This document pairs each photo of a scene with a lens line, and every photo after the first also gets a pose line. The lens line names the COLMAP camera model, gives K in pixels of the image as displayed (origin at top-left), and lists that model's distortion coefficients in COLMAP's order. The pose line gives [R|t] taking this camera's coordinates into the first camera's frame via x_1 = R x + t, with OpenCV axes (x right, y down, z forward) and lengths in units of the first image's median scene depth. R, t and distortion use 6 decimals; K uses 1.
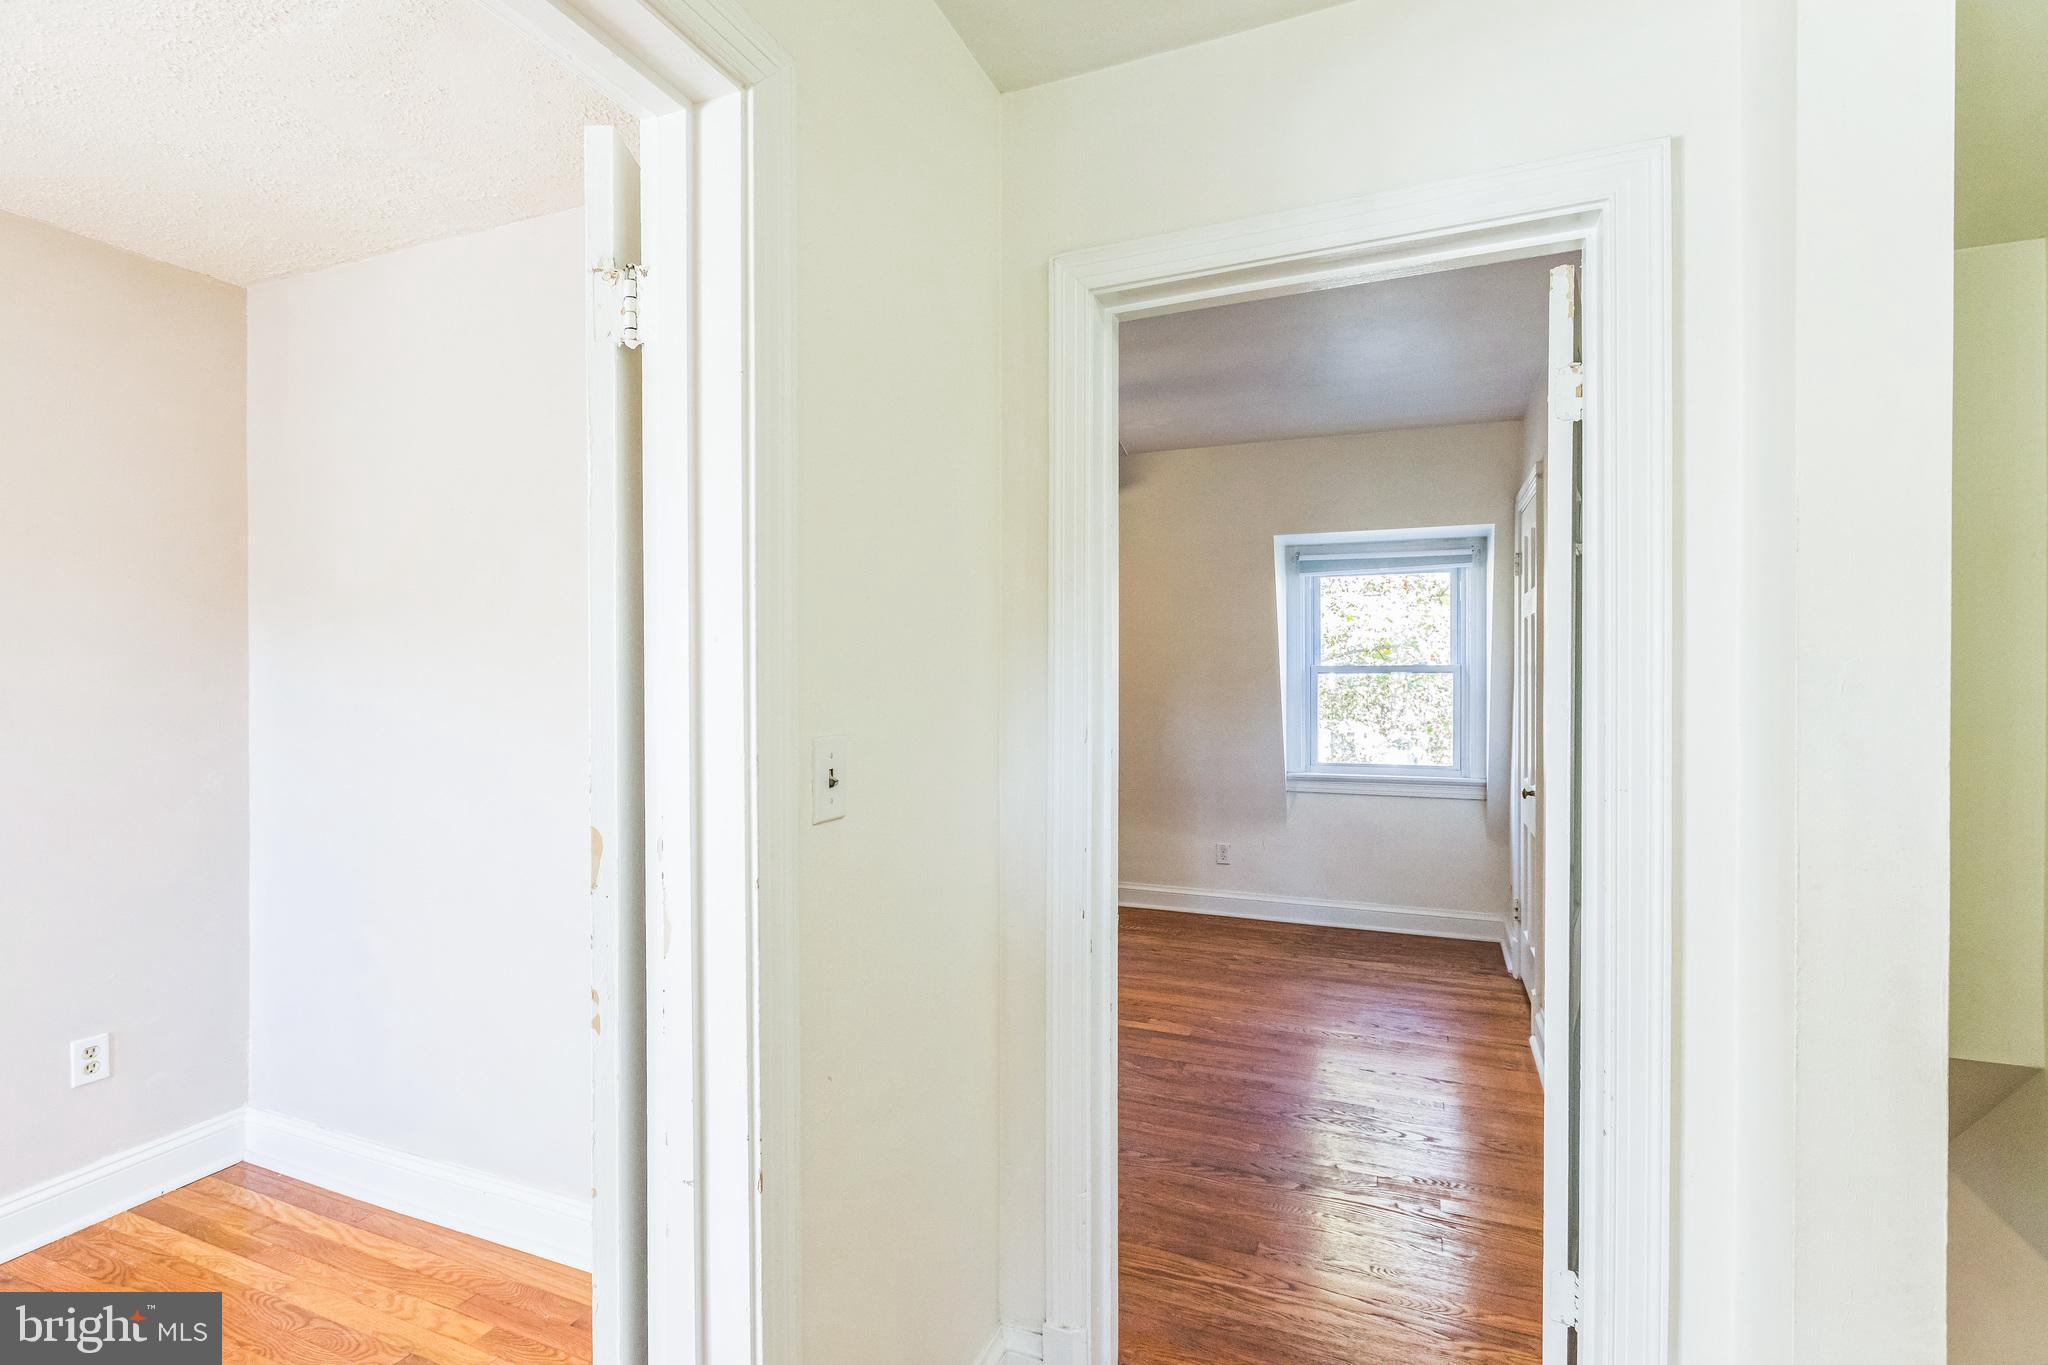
lens RADIAL K [[930.8, 0, 1017.9], [0, 930.8, 673.7], [0, 0, 1]] dist [-0.000560, -0.000657]
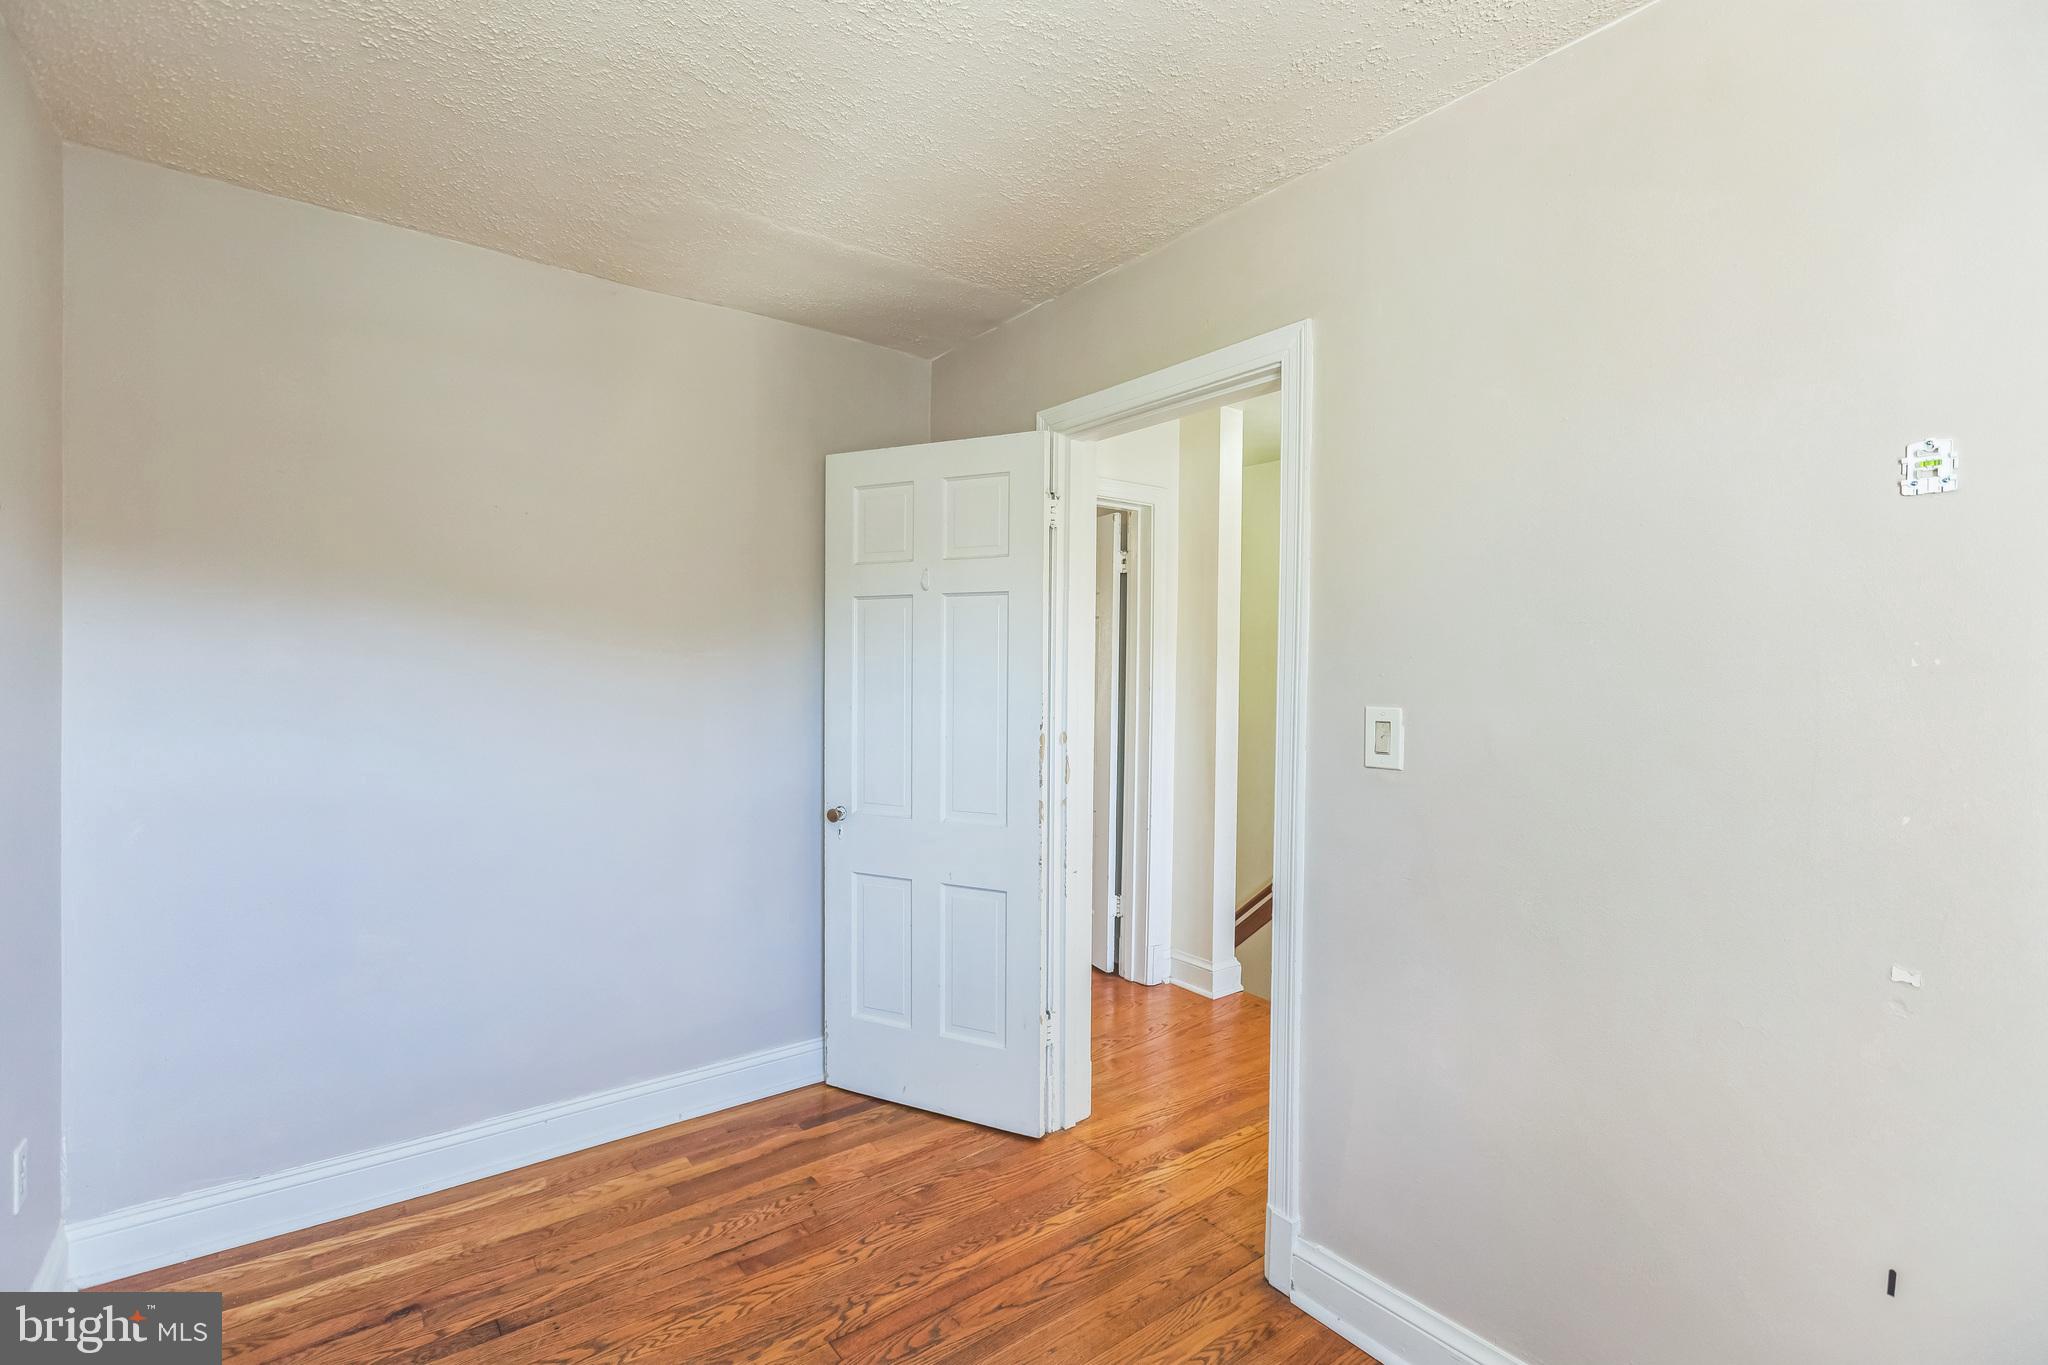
lens RADIAL K [[930.8, 0, 1017.9], [0, 930.8, 673.7], [0, 0, 1]] dist [-0.000560, -0.000657]
pose [[0.505645, -0.002422, 0.862738, -1.248874], [-0.011584, 0.999887, 0.009596, -0.003349], [-0.862664, -0.014847, 0.505560, -0.058737]]
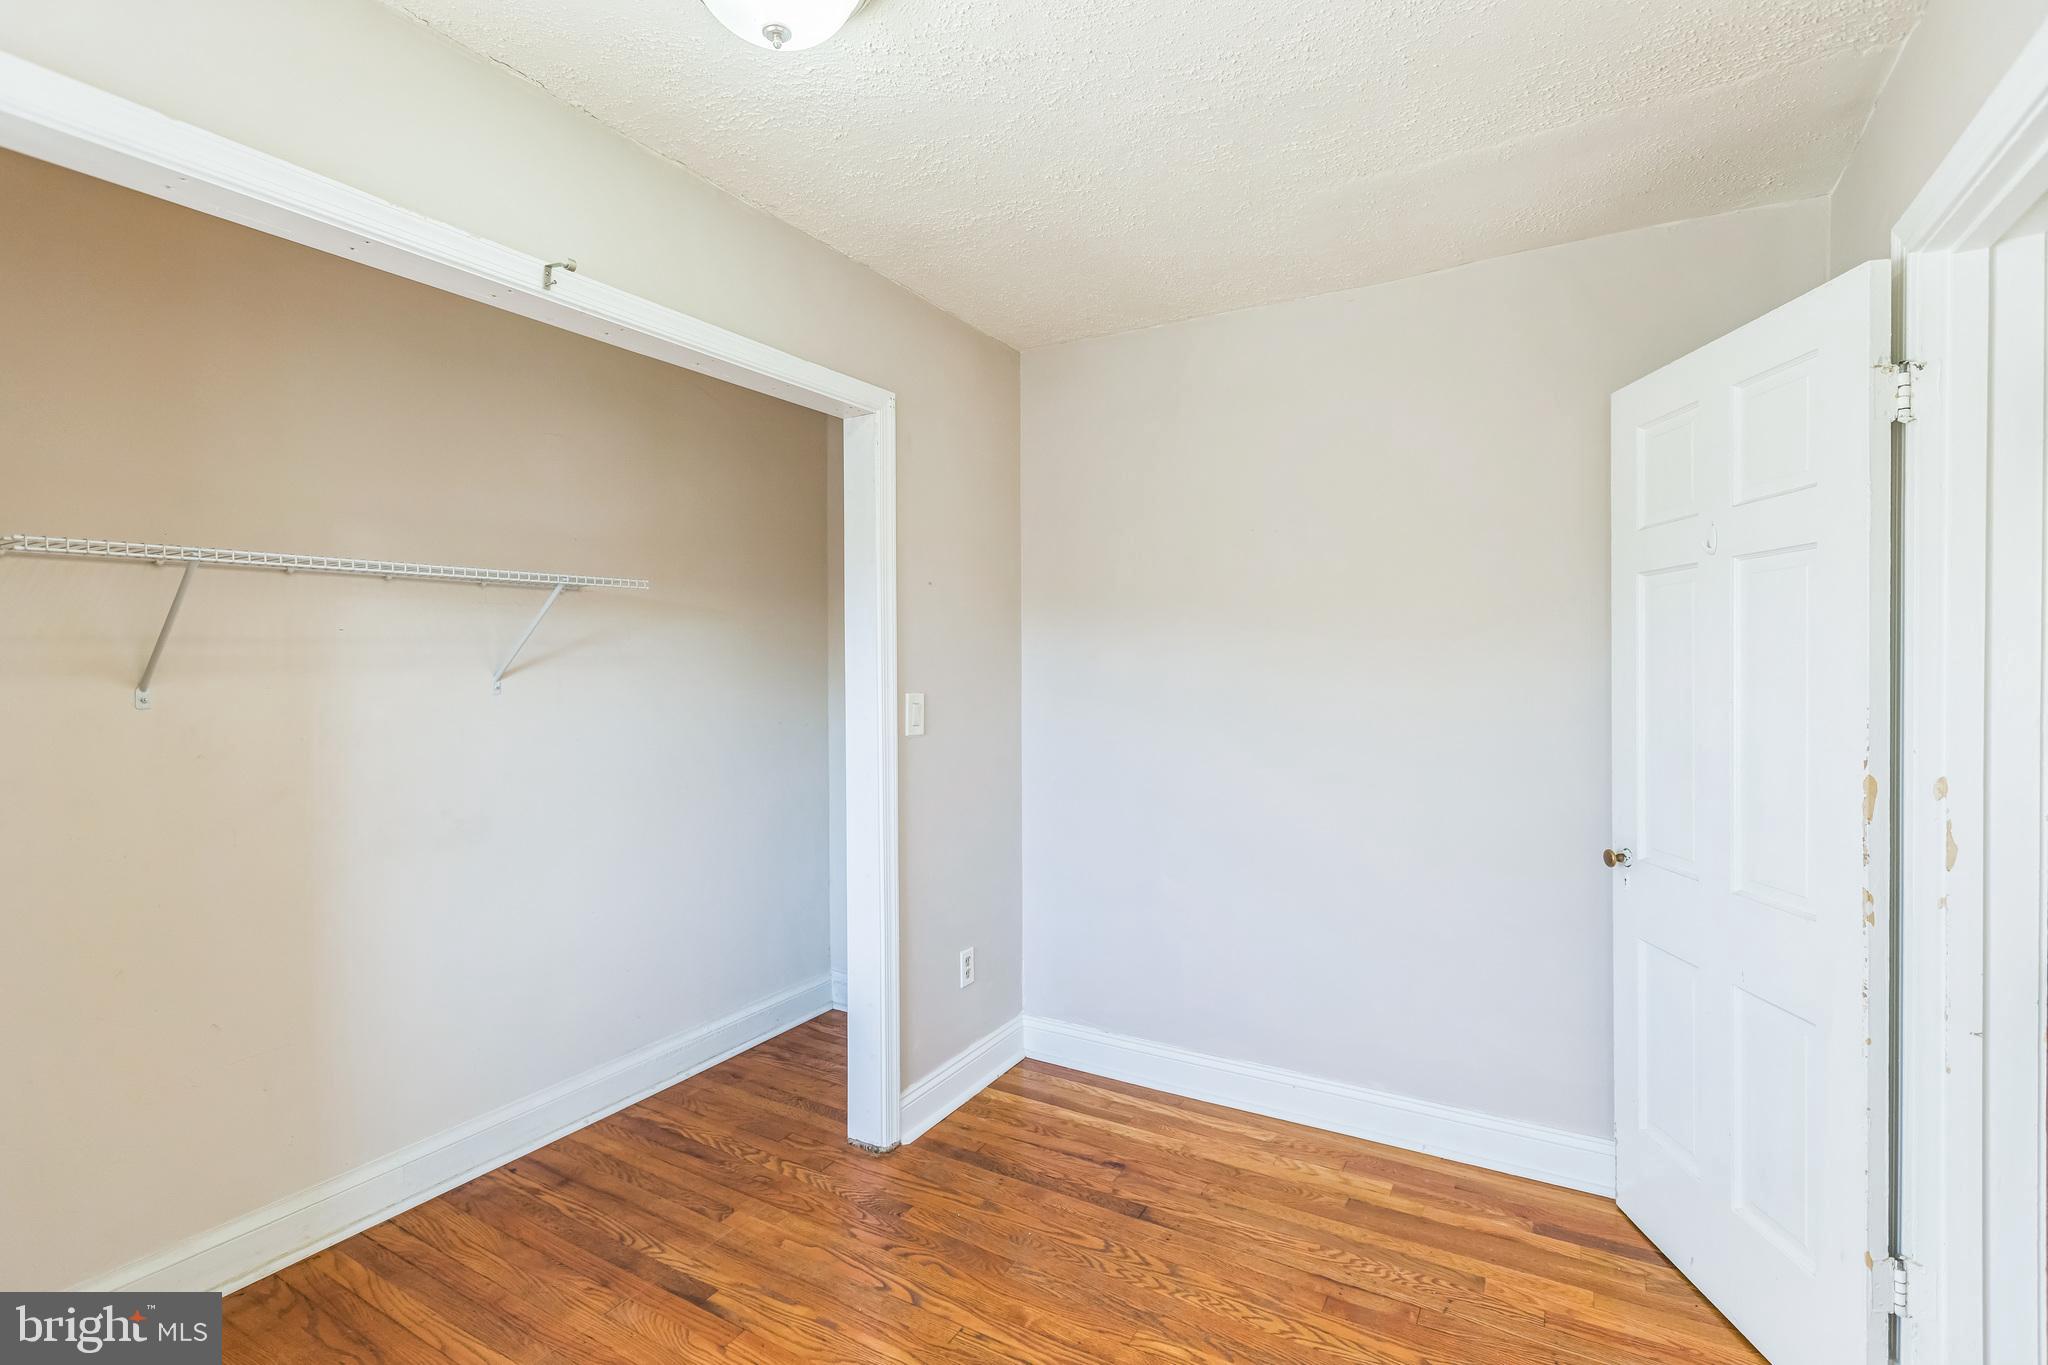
lens RADIAL K [[930.8, 0, 1017.9], [0, 930.8, 673.7], [0, 0, 1]] dist [-0.000560, -0.000657]
pose [[0.990244, -0.004392, -0.139273, -0.756050], [0.005714, 0.999942, 0.009095, -0.001700], [0.139225, -0.009802, 0.990212, -0.263556]]
